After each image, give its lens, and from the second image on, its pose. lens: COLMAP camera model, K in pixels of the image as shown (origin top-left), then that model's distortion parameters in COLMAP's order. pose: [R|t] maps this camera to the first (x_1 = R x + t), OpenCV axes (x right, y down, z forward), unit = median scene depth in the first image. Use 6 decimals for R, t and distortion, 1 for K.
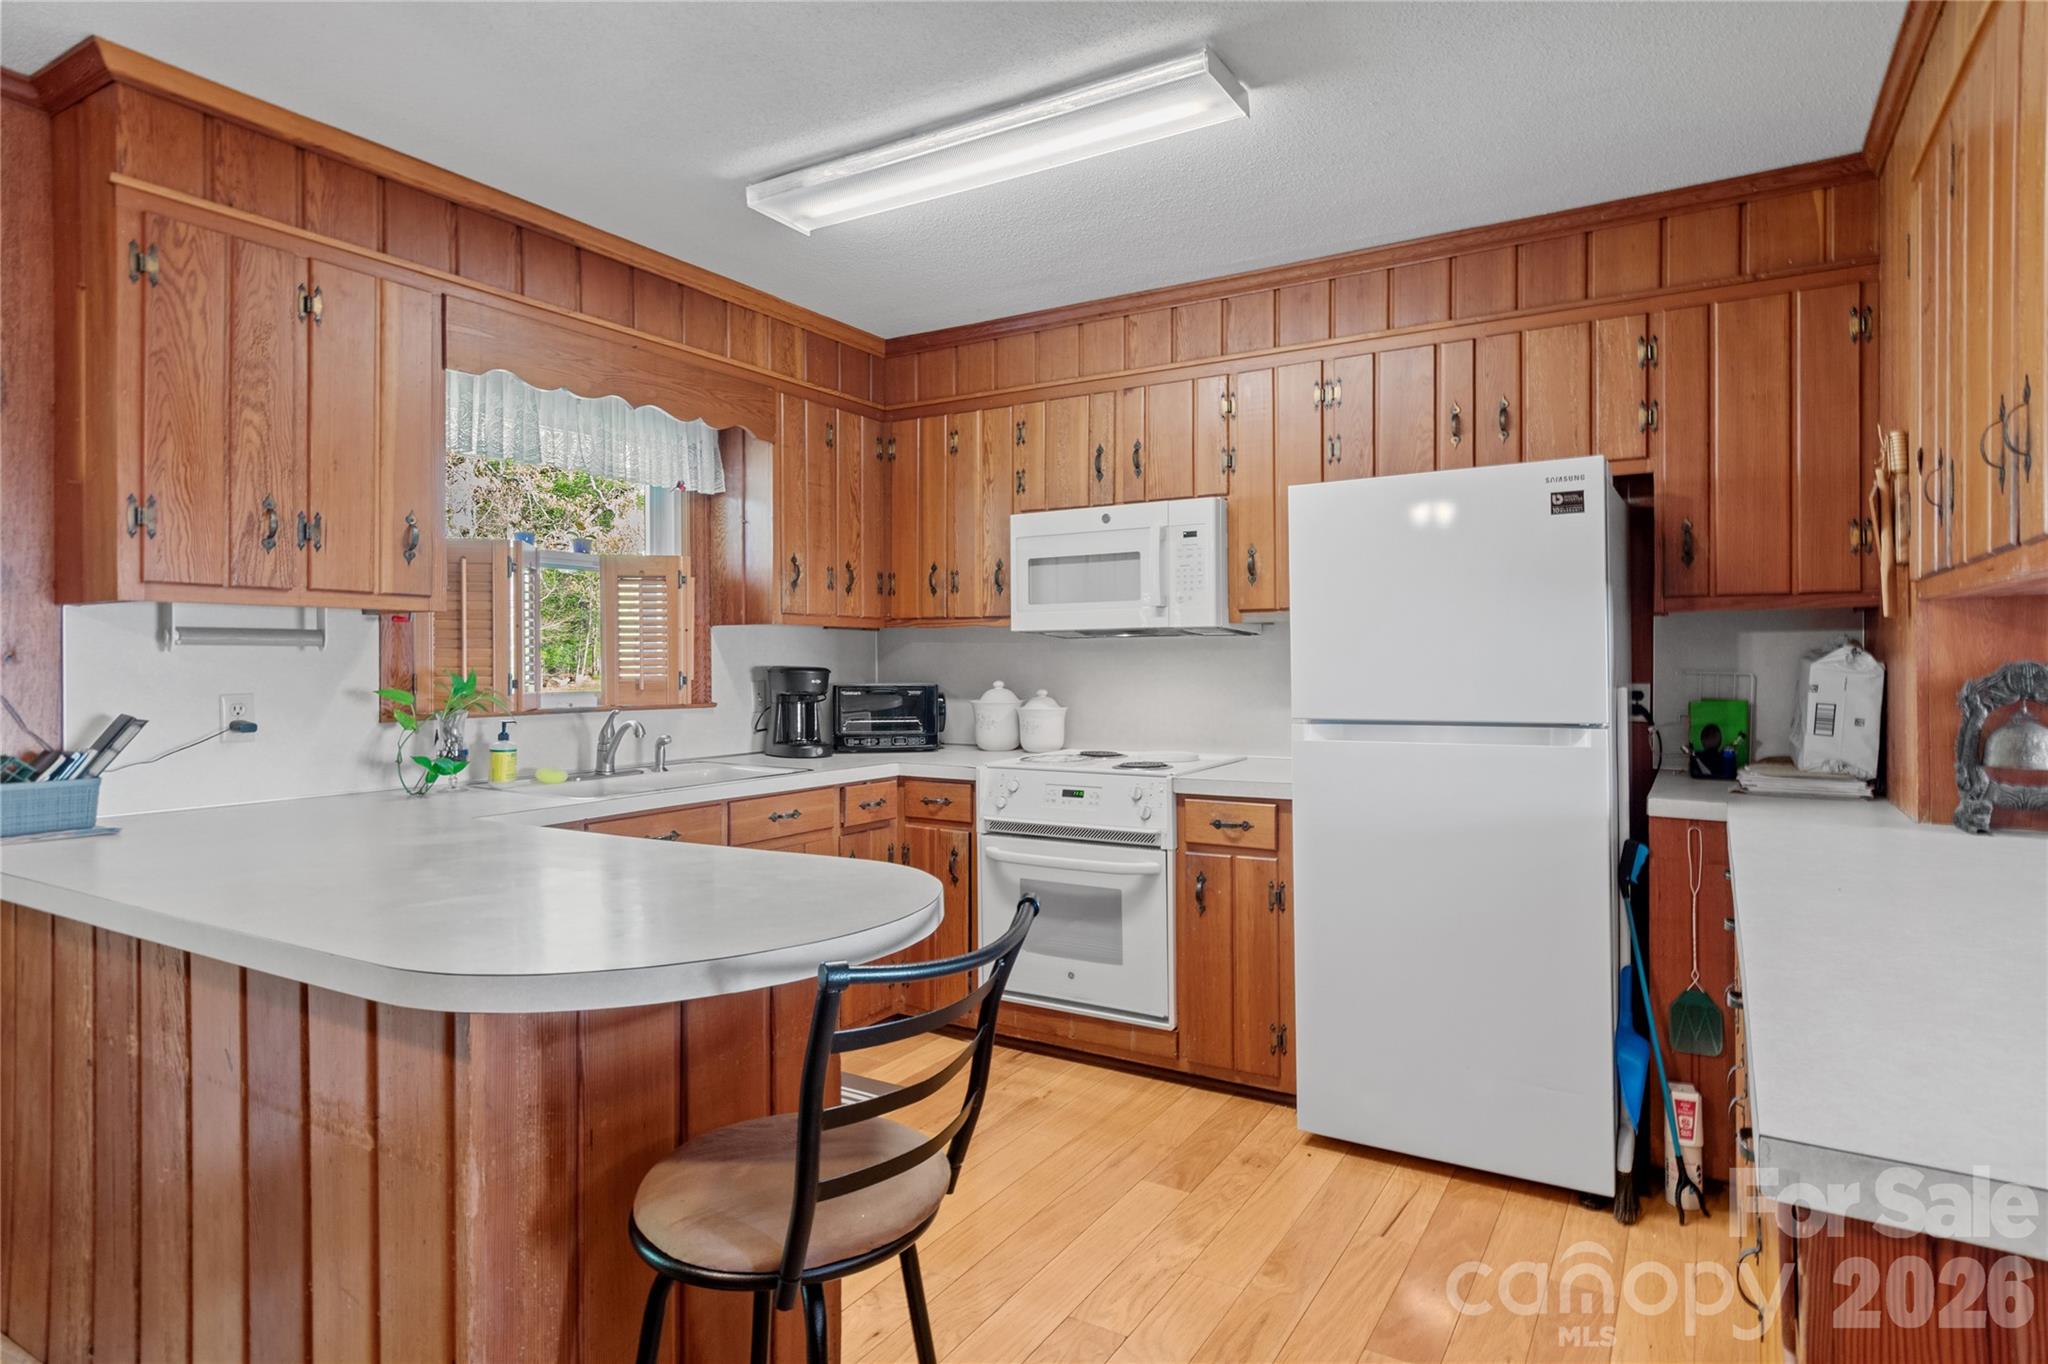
lens RADIAL K [[1108.3, 0, 1066.6], [0, 1108.3, 658.9], [0, 0, 1]] dist [0.007891, -0.004126]
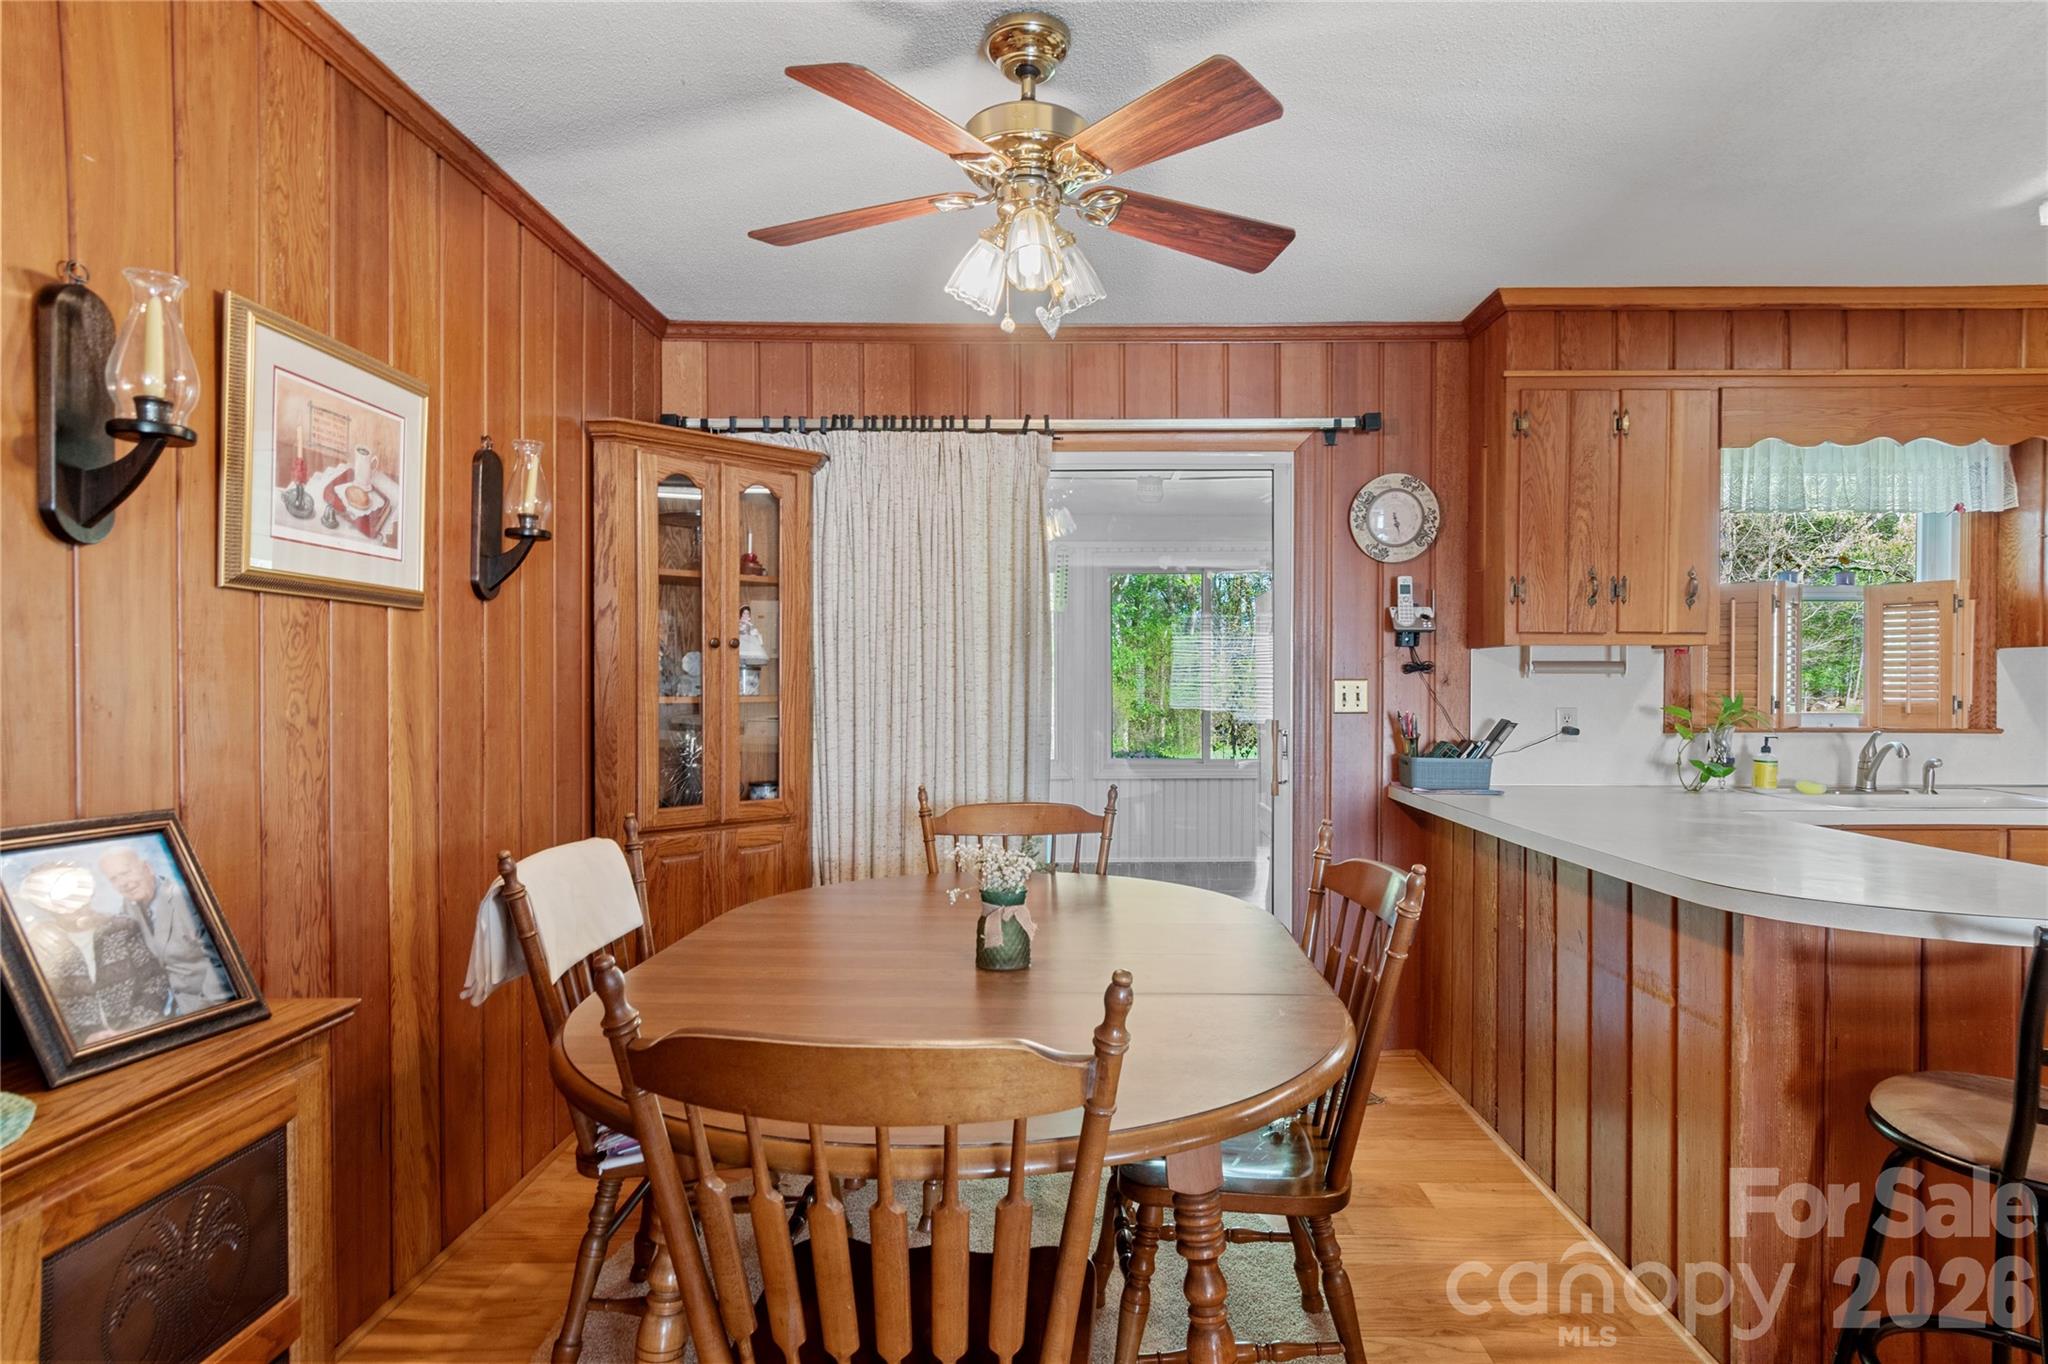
lens RADIAL K [[1108.3, 0, 1042.9], [0, 1108.3, 701.9], [0, 0, 1]] dist [0.007891, -0.004126]
pose [[0.502784, 0.016678, -0.864251, 0.122967], [-0.000673, 0.999821, 0.018902, -0.001750], [0.864412, -0.008922, 0.502705, -0.251235]]
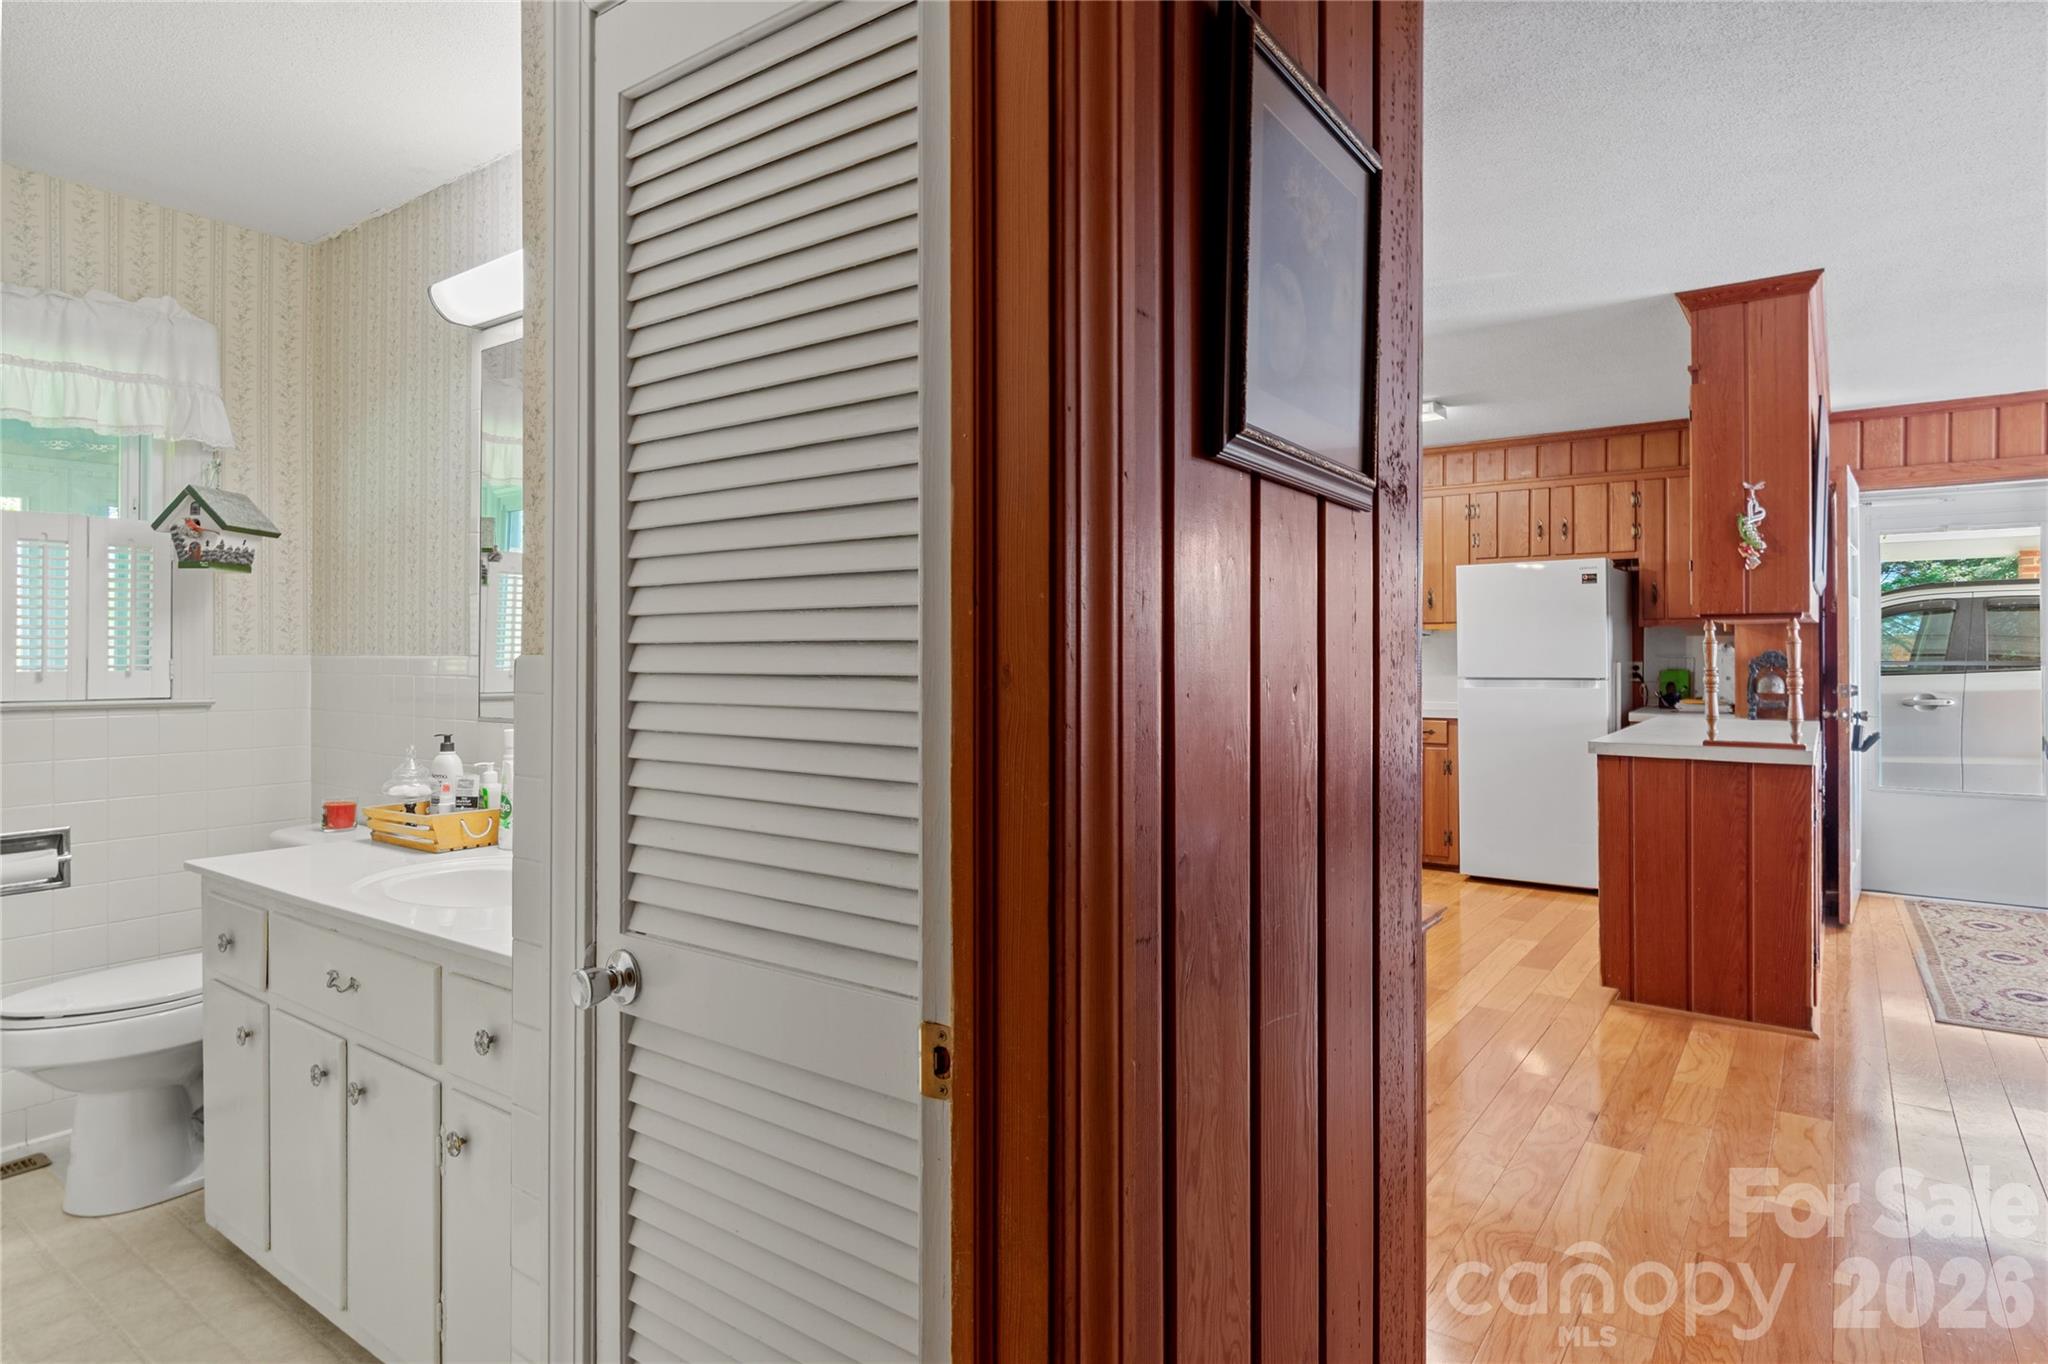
lens RADIAL K [[1108.3, 0, 1079.8], [0, 1108.3, 654.7], [0, 0, 1]] dist [0.007891, -0.004126]
pose [[0.997559, 0.002624, -0.069773, -0.346235], [-0.002248, 0.999983, 0.005461, 0.001259], [0.069786, -0.005291, 0.997548, -1.085710]]
